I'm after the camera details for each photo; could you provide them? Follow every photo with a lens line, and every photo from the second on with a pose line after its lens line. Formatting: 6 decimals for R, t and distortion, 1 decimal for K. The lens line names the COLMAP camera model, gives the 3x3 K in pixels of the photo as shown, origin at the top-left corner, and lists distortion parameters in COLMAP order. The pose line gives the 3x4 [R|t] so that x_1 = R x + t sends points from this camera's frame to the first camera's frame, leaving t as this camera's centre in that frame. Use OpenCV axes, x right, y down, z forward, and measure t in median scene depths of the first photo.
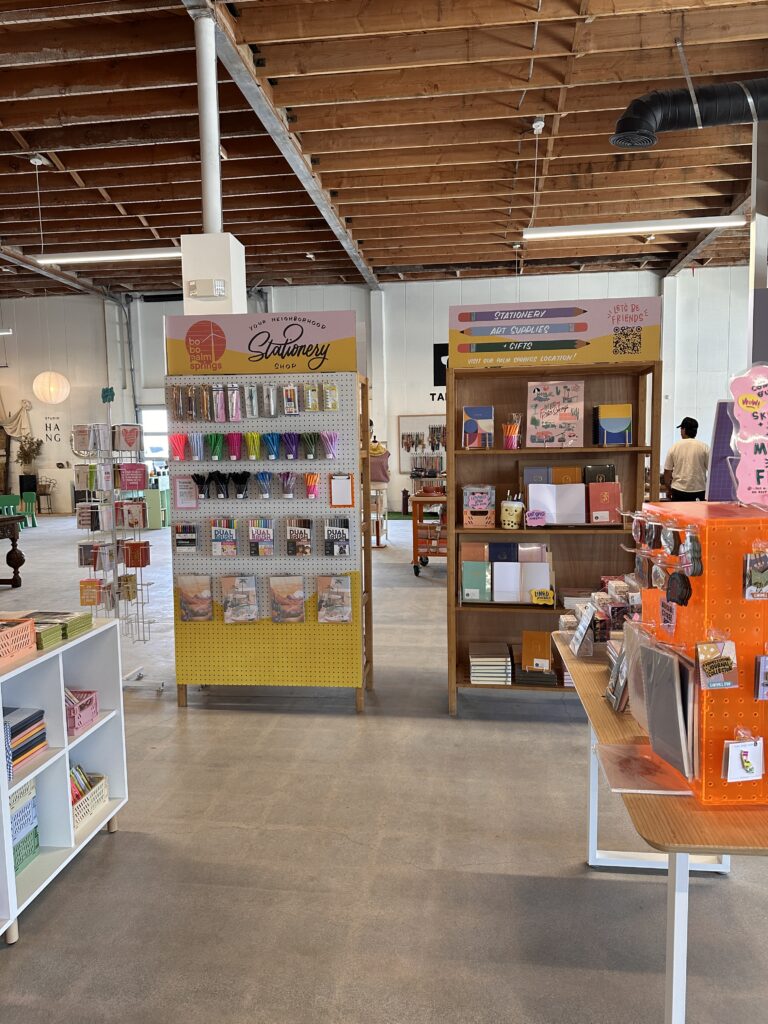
lens RADIAL K [[735.9, 0, 385.6], [0, 735.9, 513.7], [0, 0, 1]] dist [0.055288, -0.061149]
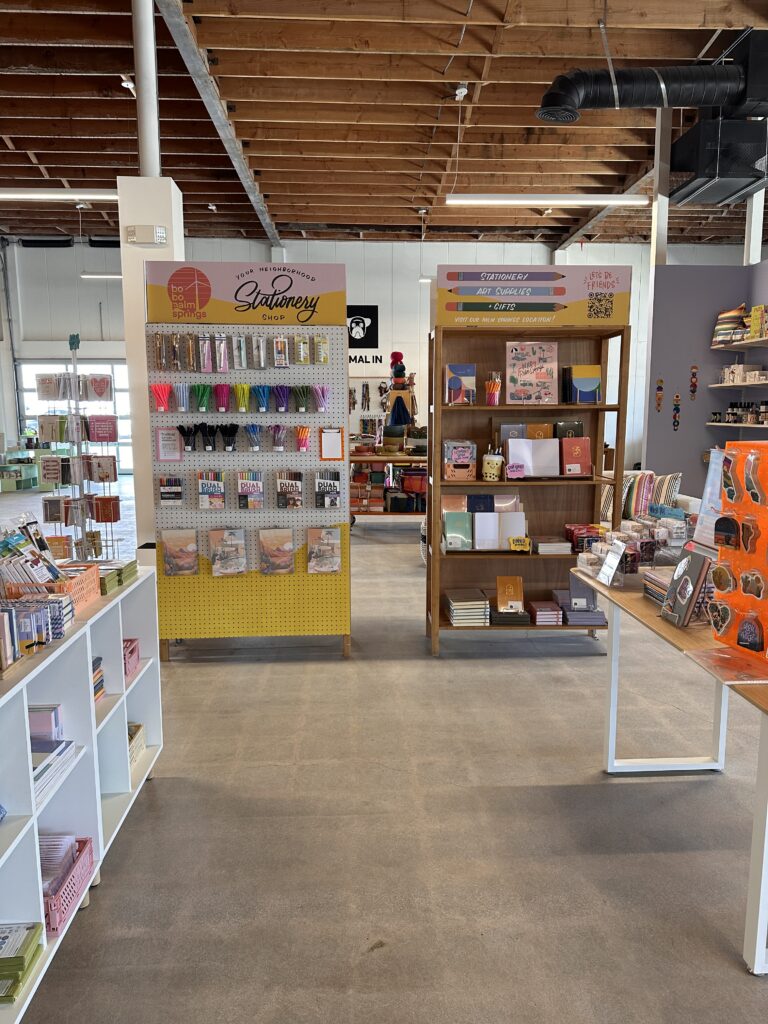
lens RADIAL K [[735.9, 0, 378.1], [0, 735.9, 514.1], [0, 0, 1]] dist [0.055288, -0.061149]
pose [[0.983862, -0.010078, 0.178644, -0.175626], [0.001975, 0.998963, 0.045480, 0.019287], [-0.178917, -0.044393, 0.982862, -0.017983]]
